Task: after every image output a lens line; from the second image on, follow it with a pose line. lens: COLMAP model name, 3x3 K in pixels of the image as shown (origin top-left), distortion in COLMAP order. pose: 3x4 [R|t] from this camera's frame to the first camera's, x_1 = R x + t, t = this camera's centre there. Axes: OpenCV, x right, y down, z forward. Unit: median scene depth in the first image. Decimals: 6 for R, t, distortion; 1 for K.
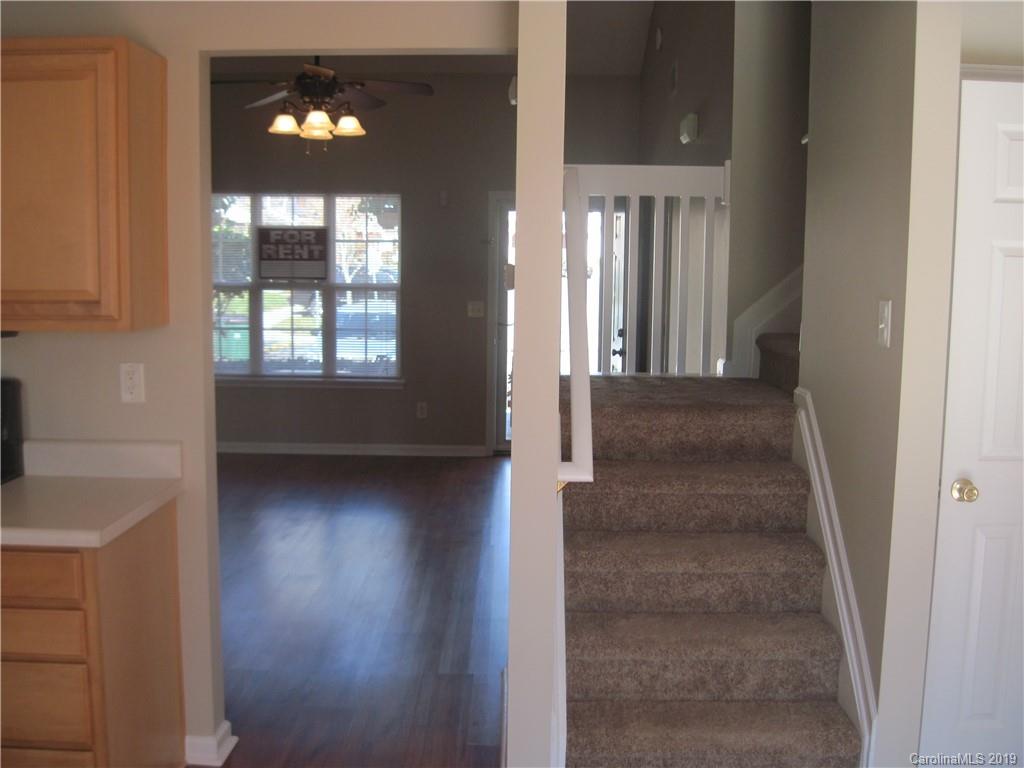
lens RADIAL K [[1034.9, 0, 521.6], [0, 1034.9, 377.7], [0, 0, 1]] dist [-0.112215, 0.000000]
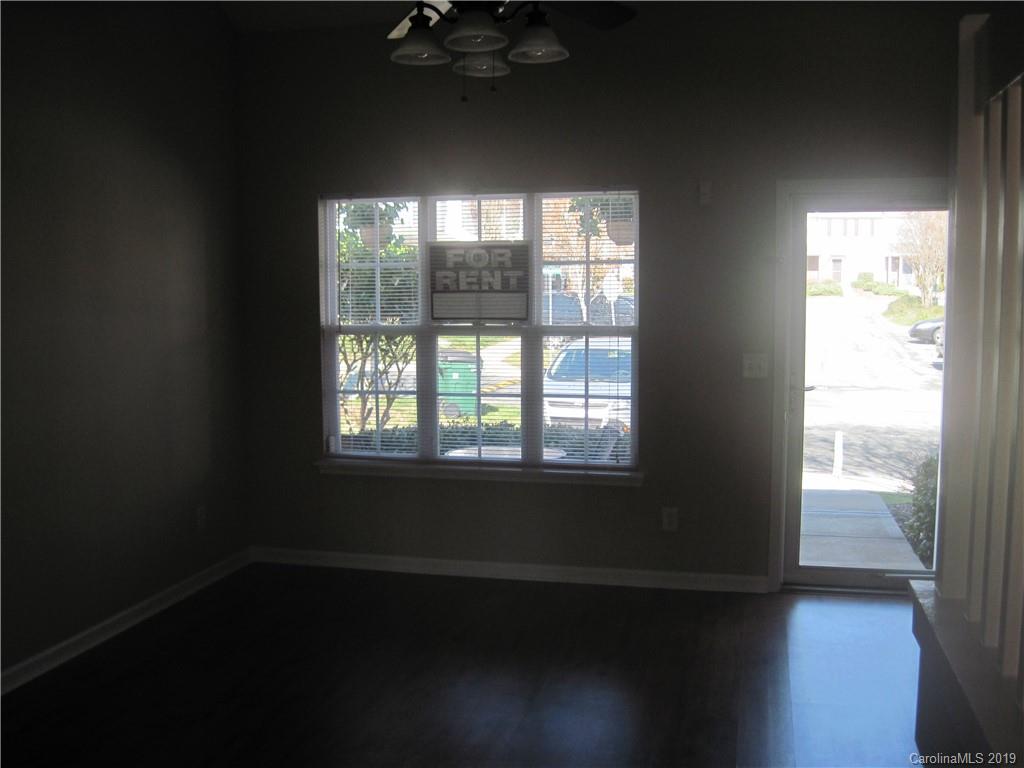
lens RADIAL K [[1034.9, 0, 511.6], [0, 1034.9, 384.7], [0, 0, 1]] dist [-0.112215, 0.000000]
pose [[0.972198, 0.004683, -0.234115, -0.042307], [-0.006975, 0.999936, -0.008963, -0.047746], [0.234058, 0.010347, 0.972168, 0.343997]]
